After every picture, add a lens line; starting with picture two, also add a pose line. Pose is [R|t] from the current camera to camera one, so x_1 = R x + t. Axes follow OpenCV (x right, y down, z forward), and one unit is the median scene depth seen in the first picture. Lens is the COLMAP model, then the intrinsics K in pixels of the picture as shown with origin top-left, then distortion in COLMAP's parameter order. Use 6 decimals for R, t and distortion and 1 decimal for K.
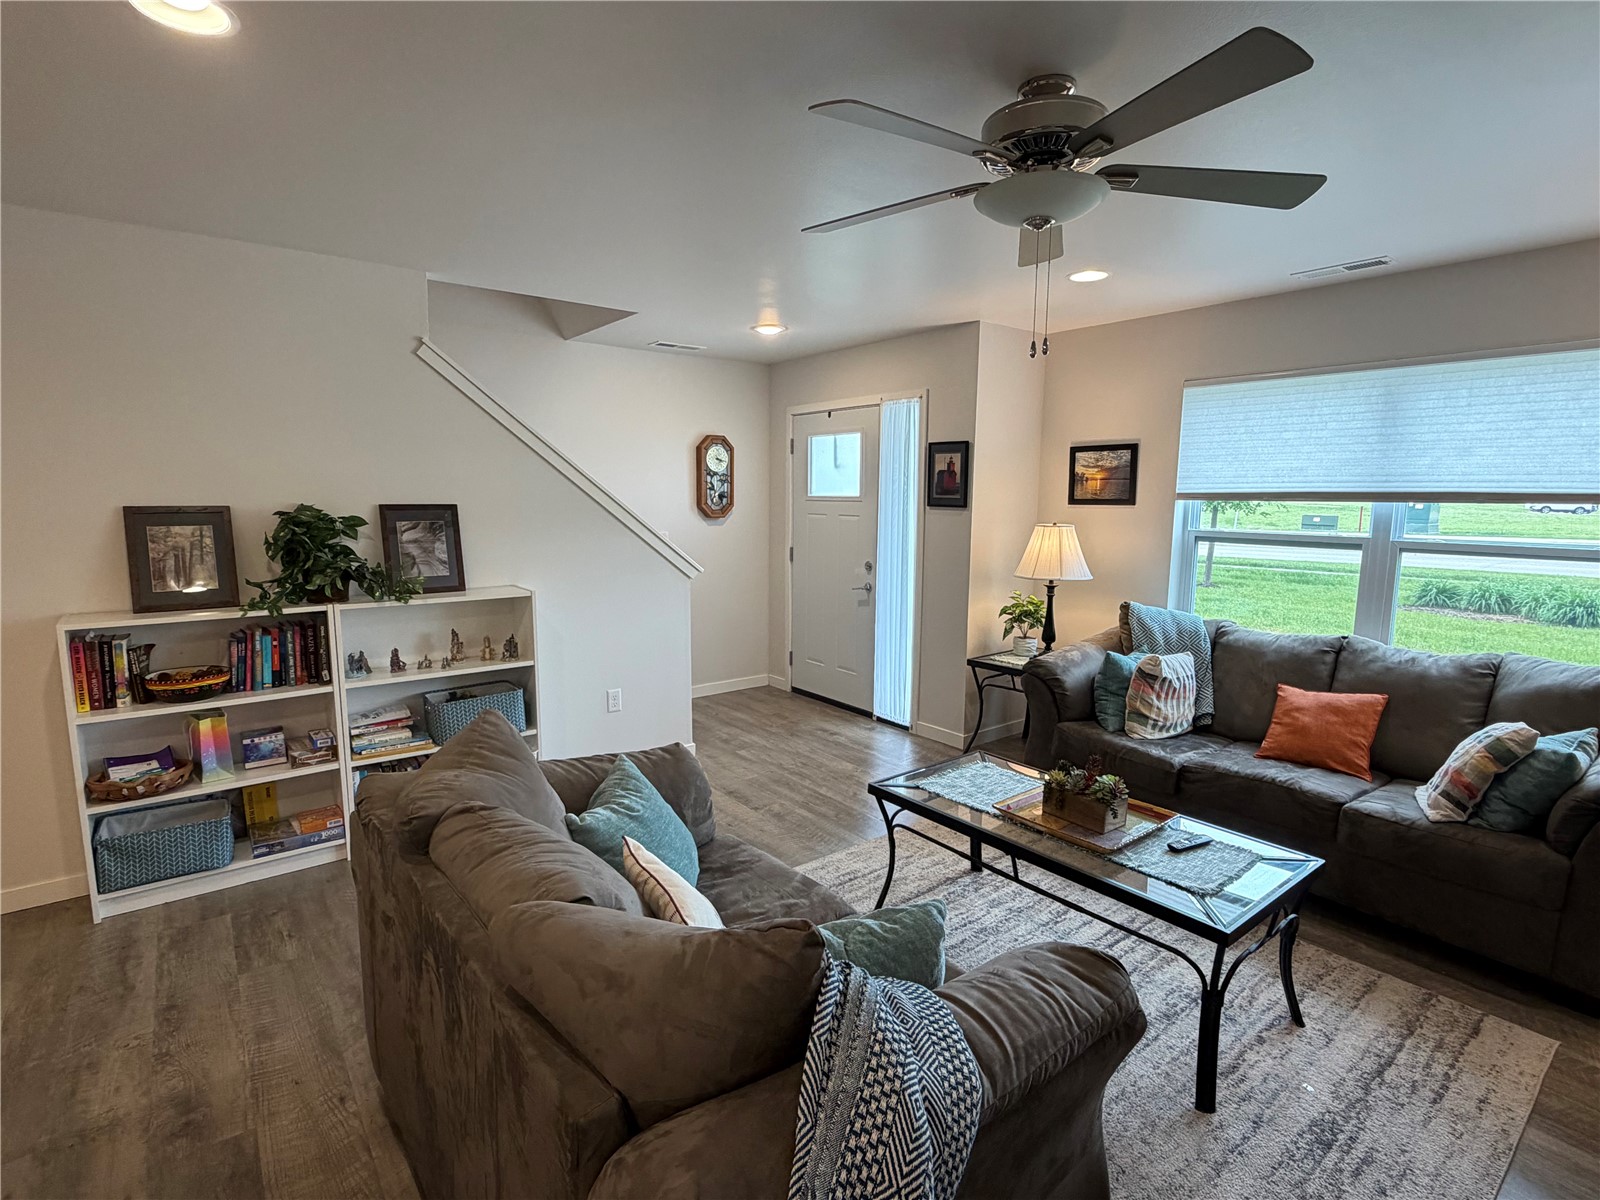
lens RADIAL K [[790.8, 0, 800.2], [0, 790.8, 605.1], [0, 0, 1]] dist [0.001325, 0.000125]
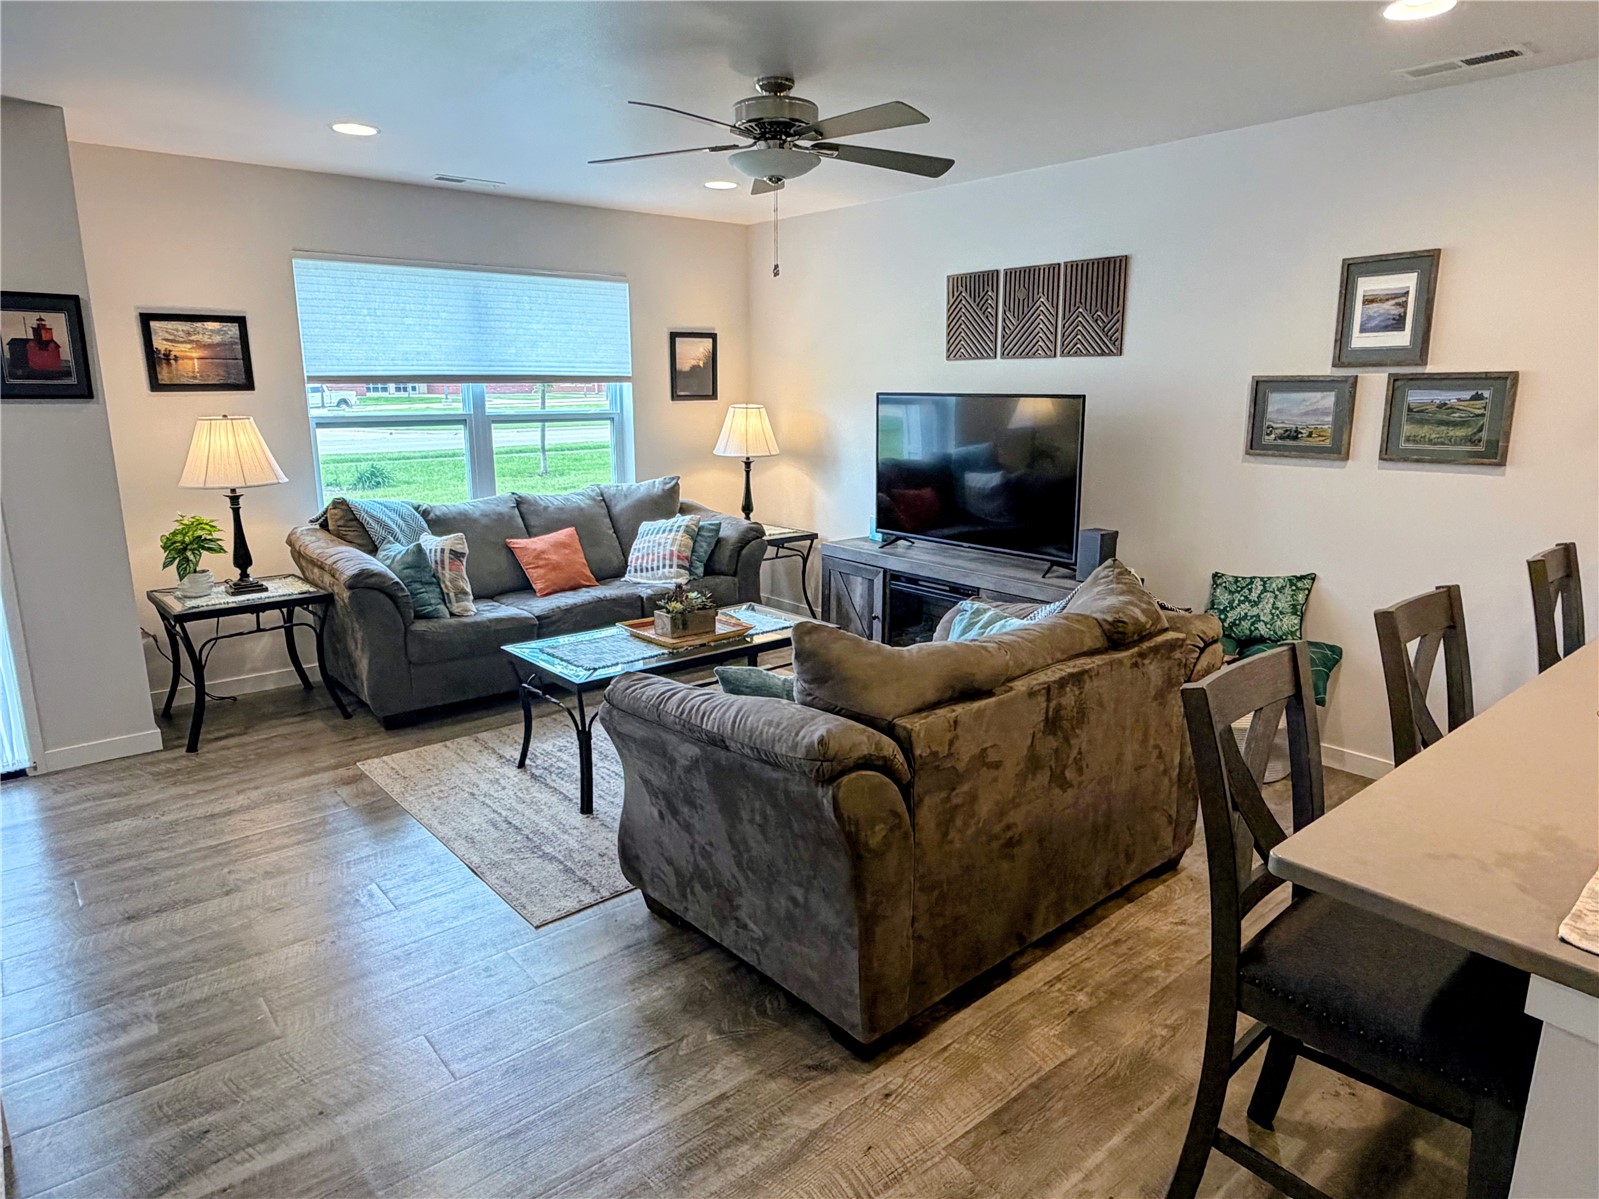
lens RADIAL K [[978.7, 0, 801.5], [0, 978.7, 598.2], [0, 0, 1]] dist [-0.000533, 0.000606]
pose [[-0.022023, -0.222964, 0.974578, -0.669008], [0.140913, 0.964391, 0.223818, -0.064325], [-0.989777, 0.142260, 0.010180, 0.444264]]
